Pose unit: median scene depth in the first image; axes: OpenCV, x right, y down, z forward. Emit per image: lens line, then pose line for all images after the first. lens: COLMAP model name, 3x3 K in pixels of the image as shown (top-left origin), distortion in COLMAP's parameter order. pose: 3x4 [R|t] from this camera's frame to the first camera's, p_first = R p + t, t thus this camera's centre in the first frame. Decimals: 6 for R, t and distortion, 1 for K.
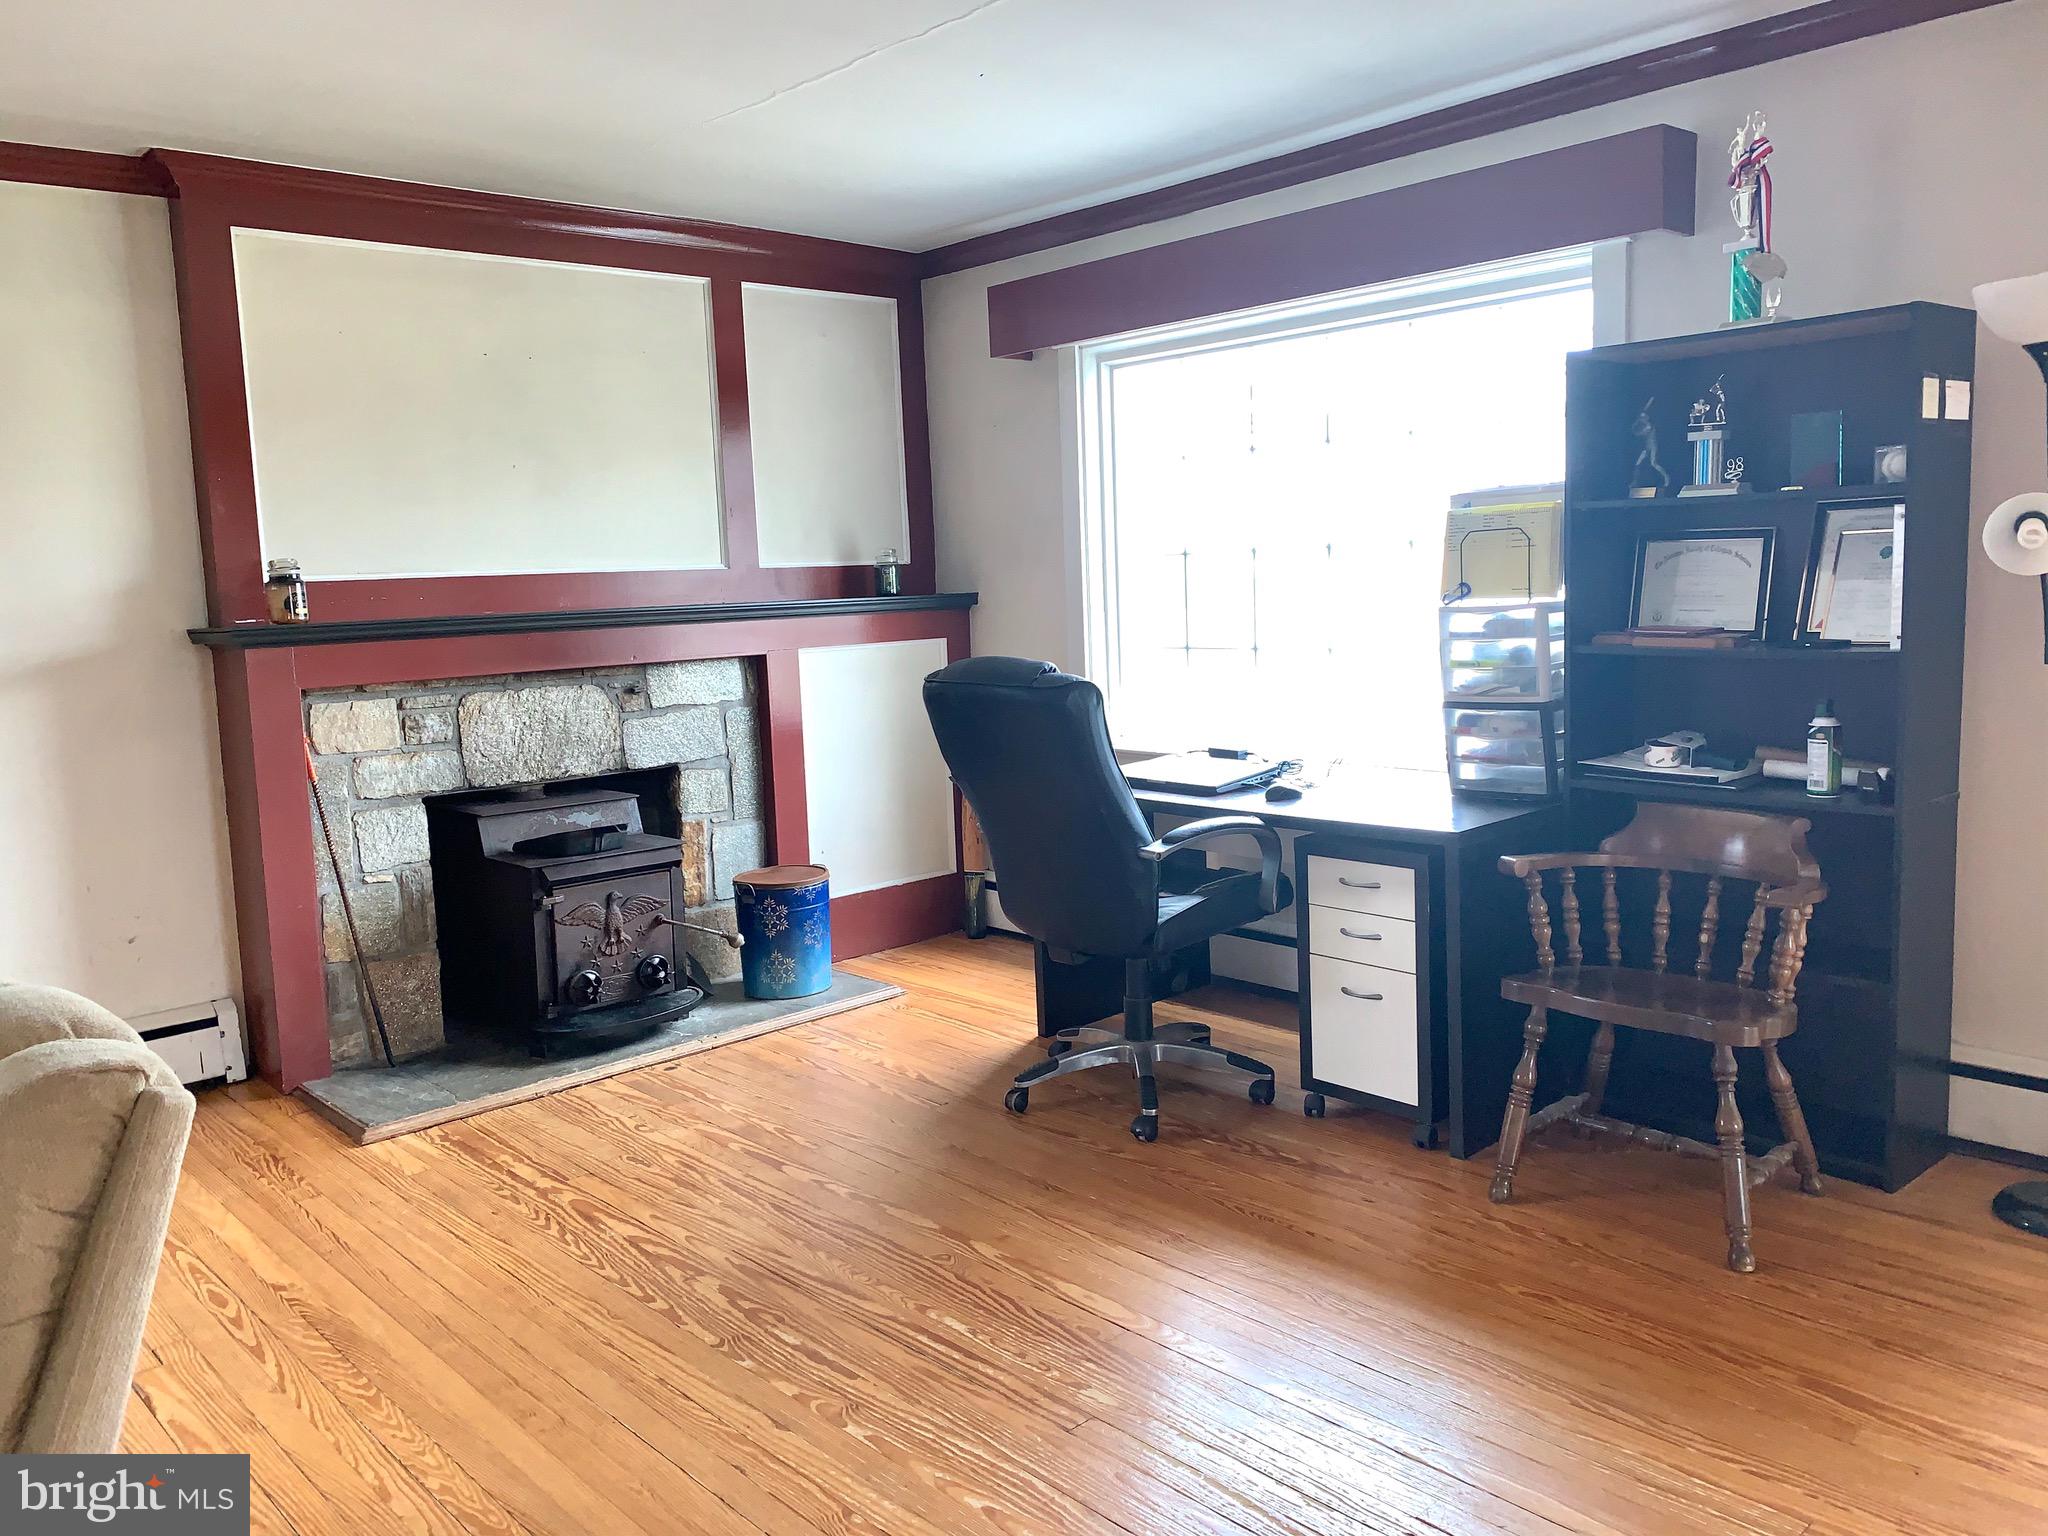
lens RADIAL K [[1559.5, 0, 1022.7], [0, 1559.5, 753.6], [0, 0, 1]] dist [0.050379, -0.064928]
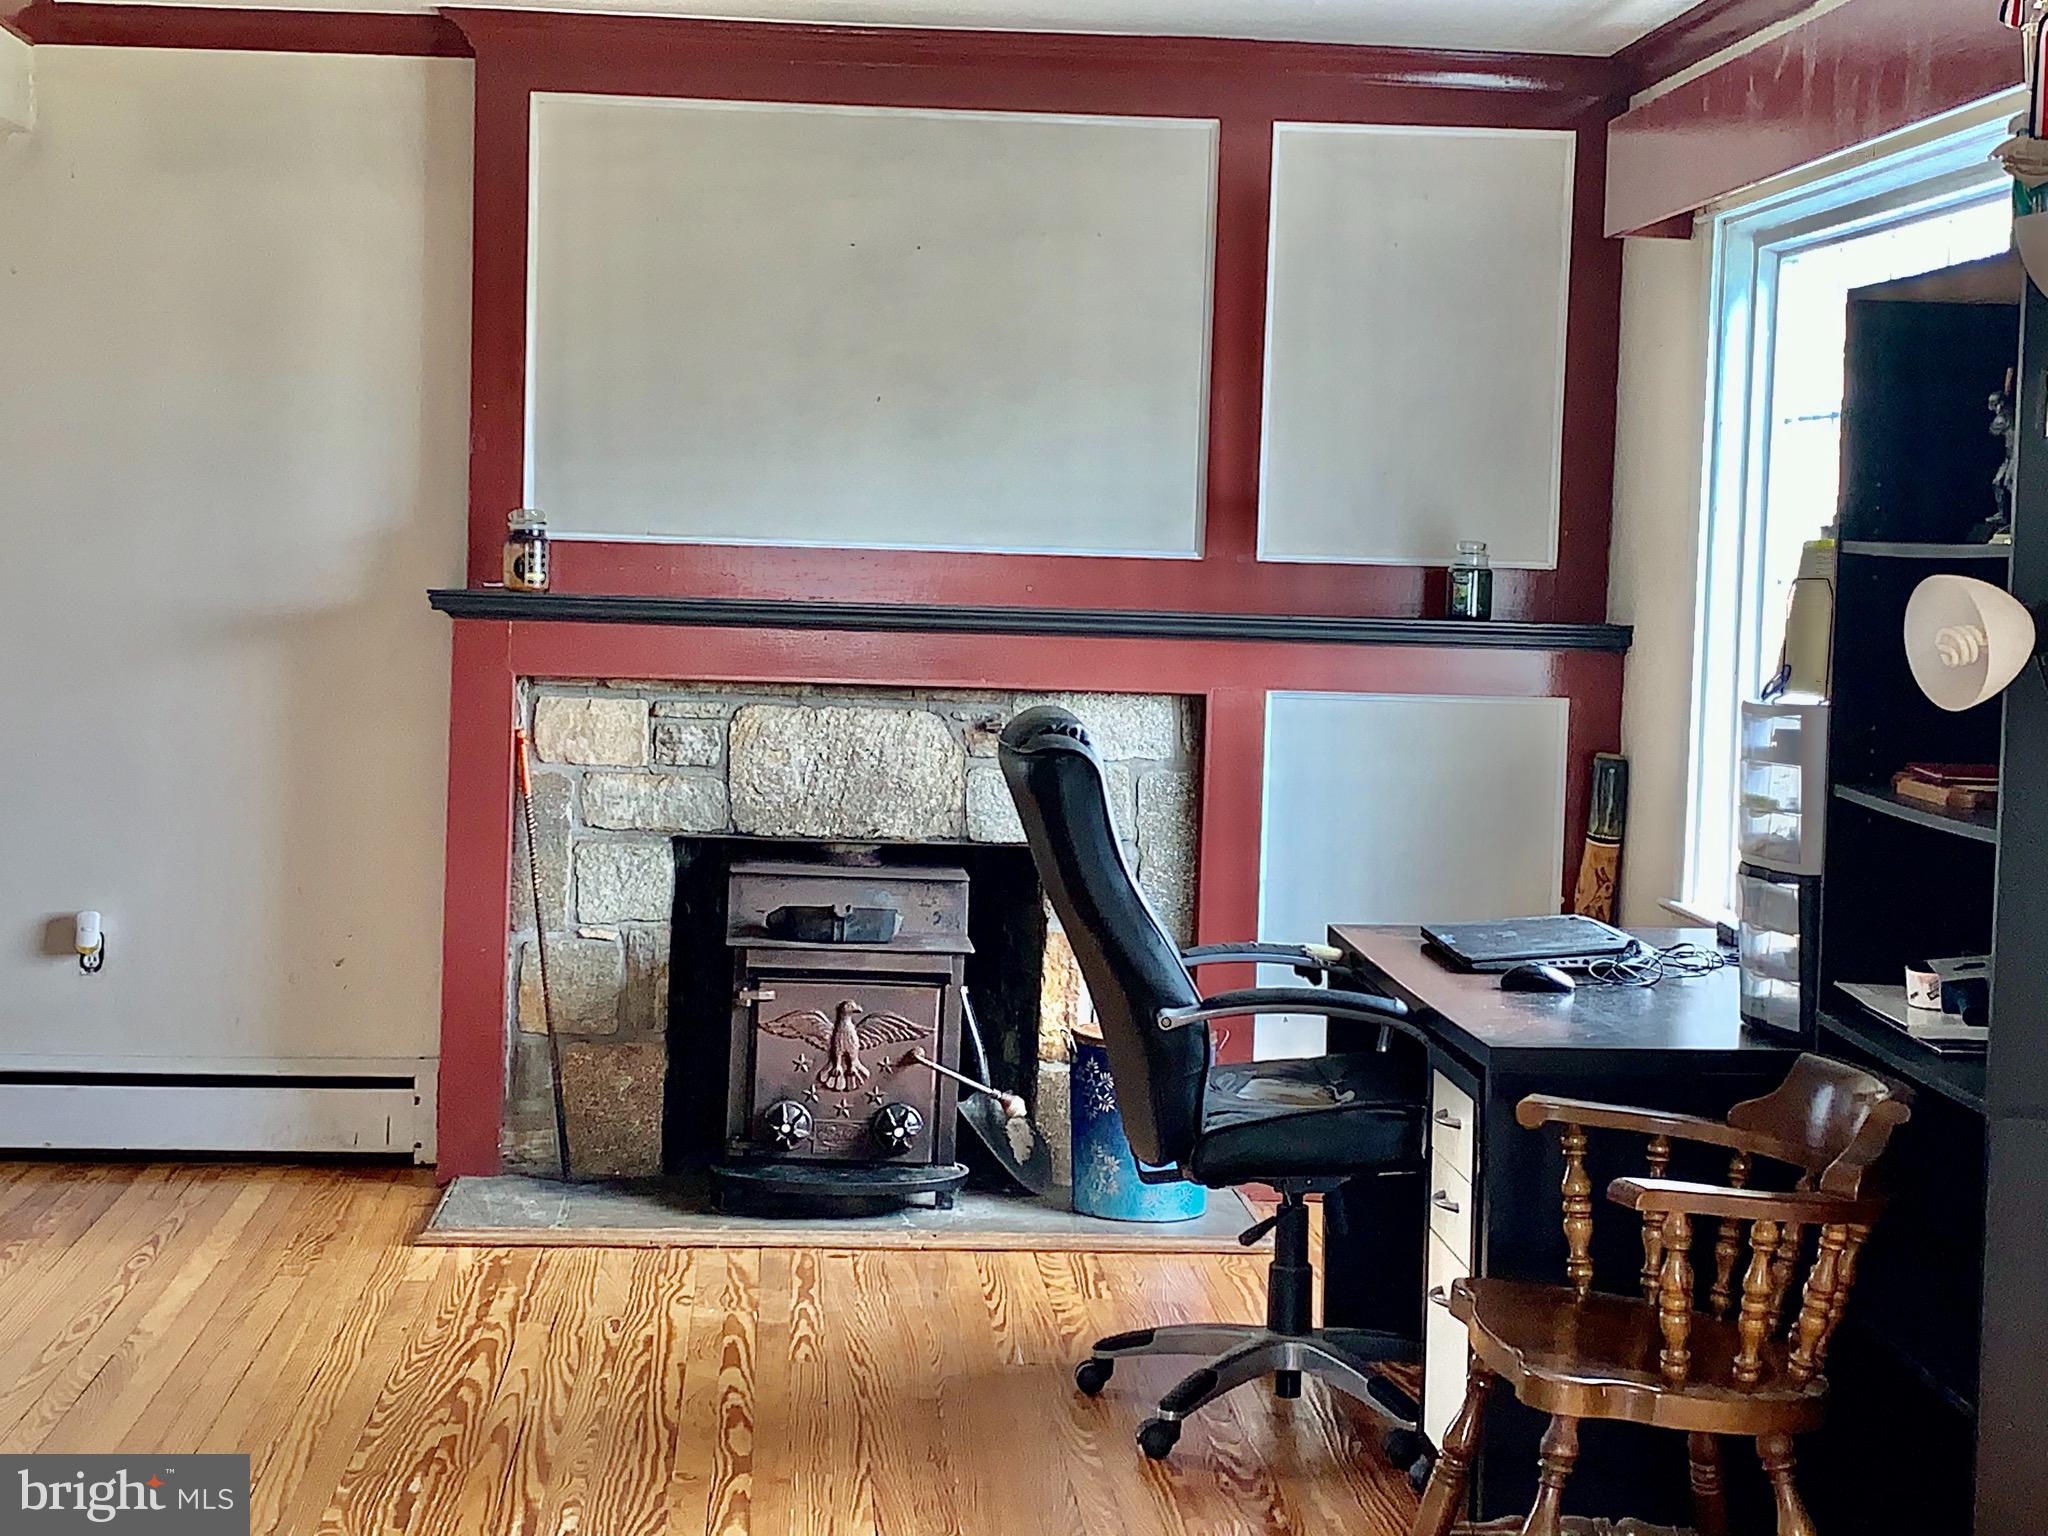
lens RADIAL K [[3322.2, 0, 1068.2], [0, 3322.2, 757.2], [0, 0, 1]] dist [0.056747, 0.000000]
pose [[0.781941, 0.102844, -0.614809, 0.756705], [-0.132486, 0.991181, -0.002698, -0.031146], [0.609110, 0.083563, 0.788671, -0.136211]]
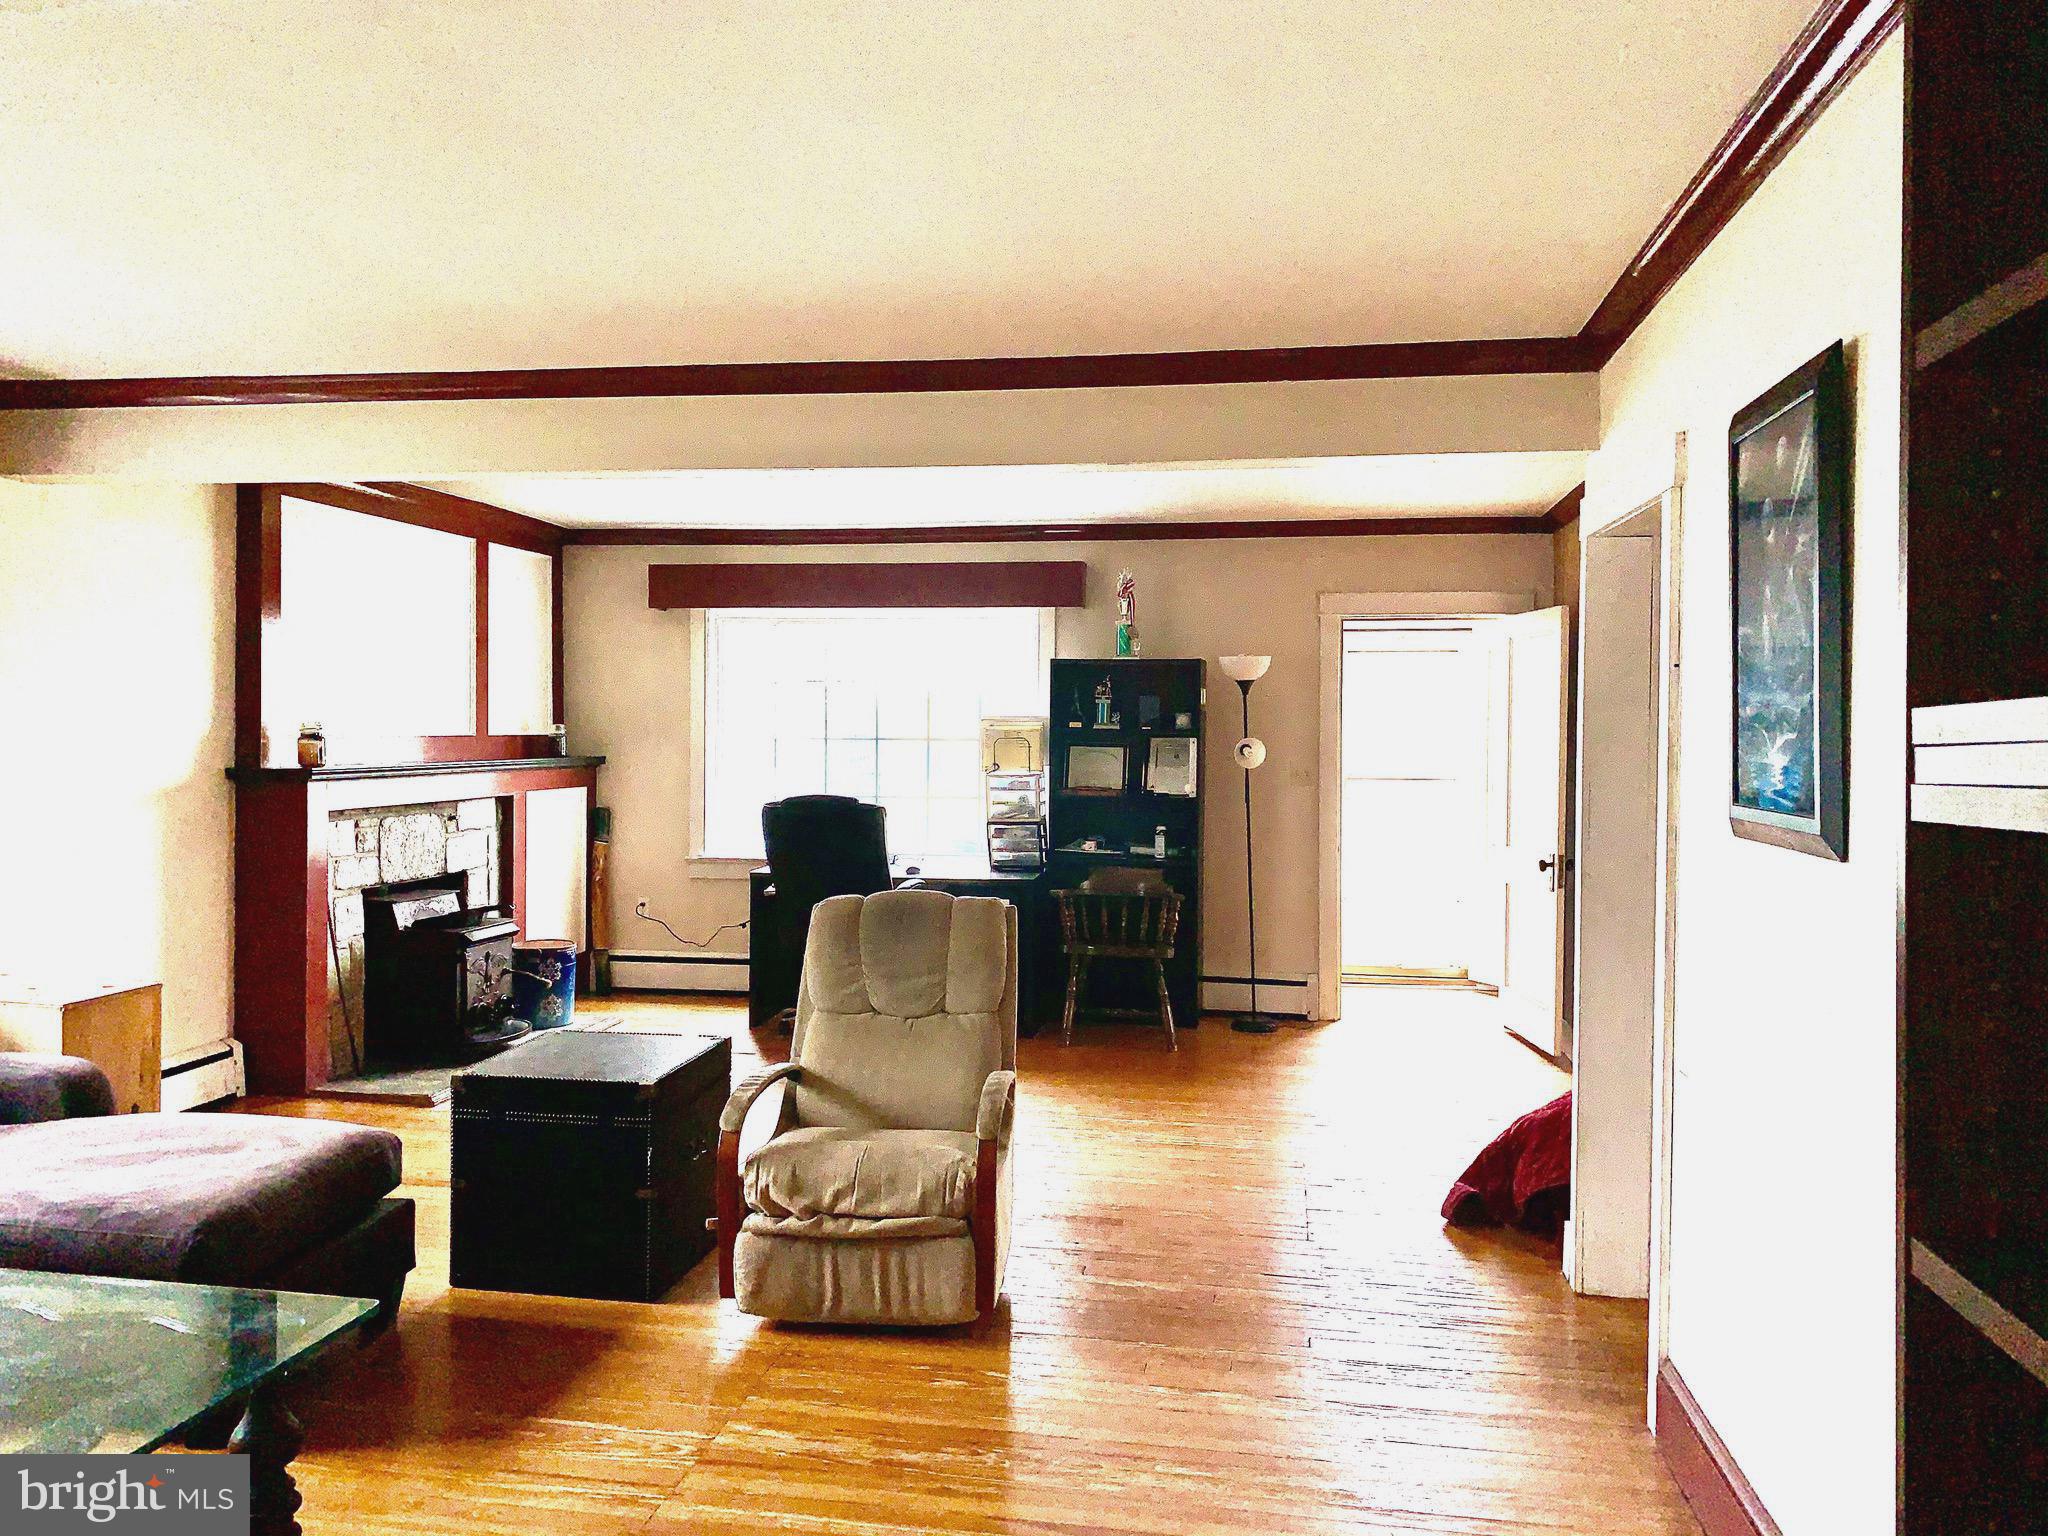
lens RADIAL K [[1559.5, 0, 1038.2], [0, 1559.5, 724.0], [0, 0, 1]] dist [0.050379, -0.064928]
pose [[0.785953, 0.045036, 0.616644, -0.818172], [0.033609, 0.992757, -0.115342, 0.066948], [-0.617373, 0.111378, 0.778746, -0.540834]]
